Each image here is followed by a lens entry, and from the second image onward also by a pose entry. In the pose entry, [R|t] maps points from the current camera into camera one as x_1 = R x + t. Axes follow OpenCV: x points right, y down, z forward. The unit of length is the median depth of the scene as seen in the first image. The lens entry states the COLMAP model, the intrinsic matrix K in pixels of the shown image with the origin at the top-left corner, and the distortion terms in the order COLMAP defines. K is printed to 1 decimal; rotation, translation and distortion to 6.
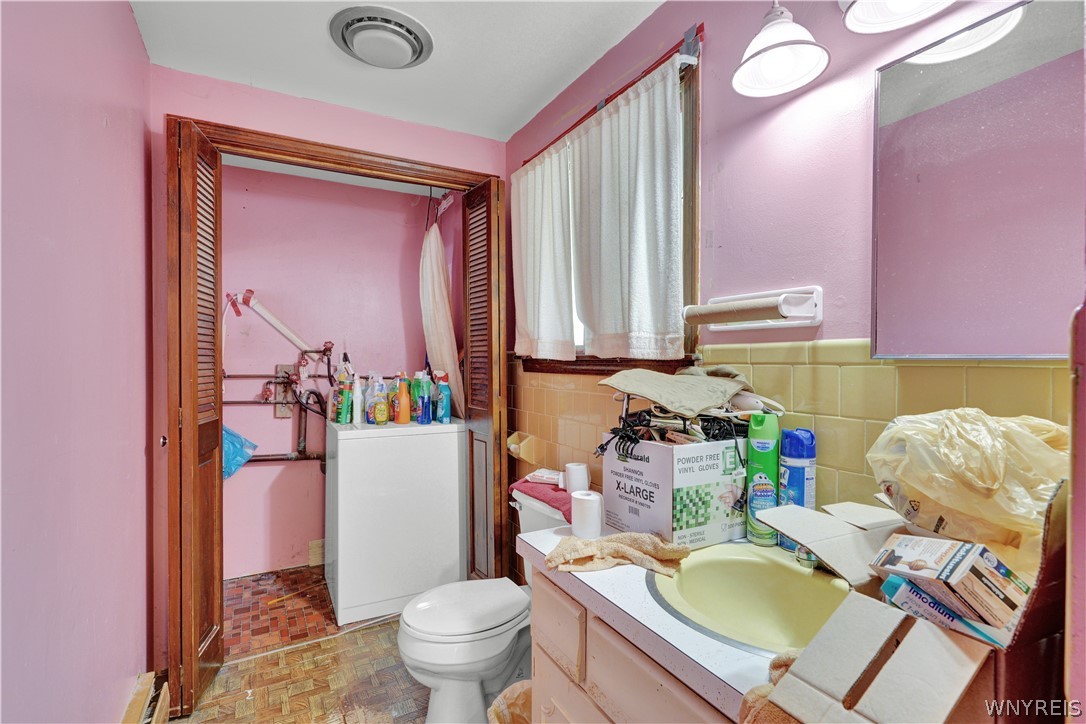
lens RADIAL K [[499.9, 0, 551.7], [0, 499.9, 360.2], [0, 0, 1]] dist [-0.003338, -0.000247]
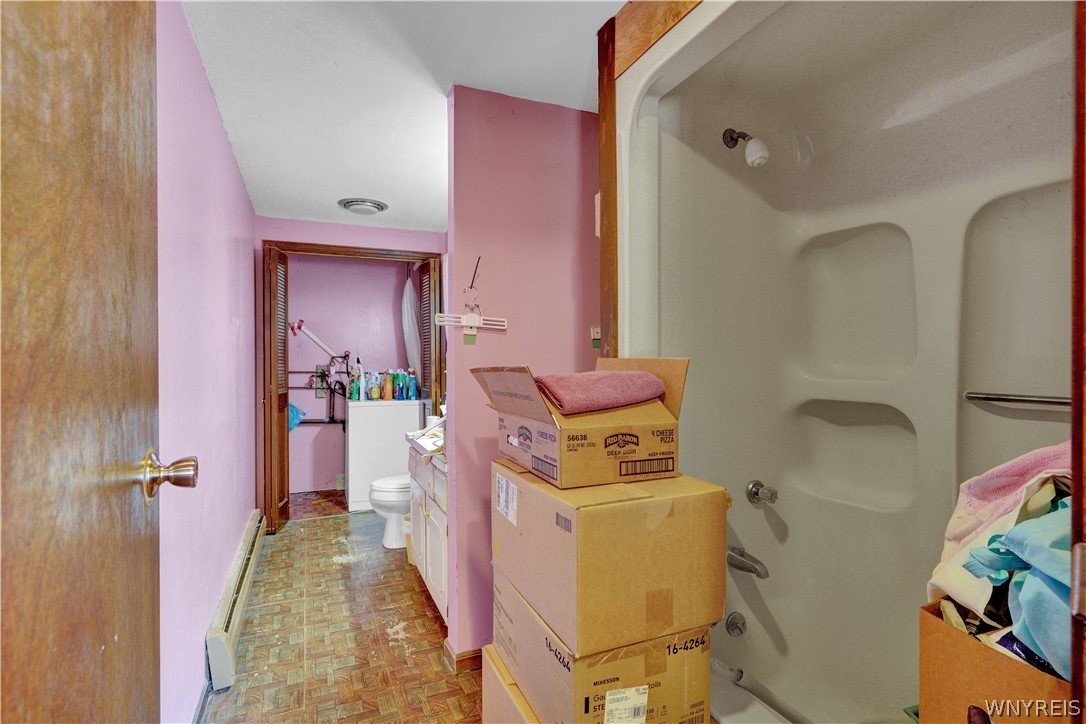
lens RADIAL K [[499.9, 0, 533.2], [0, 499.9, 362.3], [0, 0, 1]] dist [-0.003338, -0.000247]
pose [[0.994382, 0.000039, -0.105854, 0.347725], [0.000033, 1.000000, 0.000678, -0.001593], [0.105854, -0.000677, 0.994381, -0.588578]]
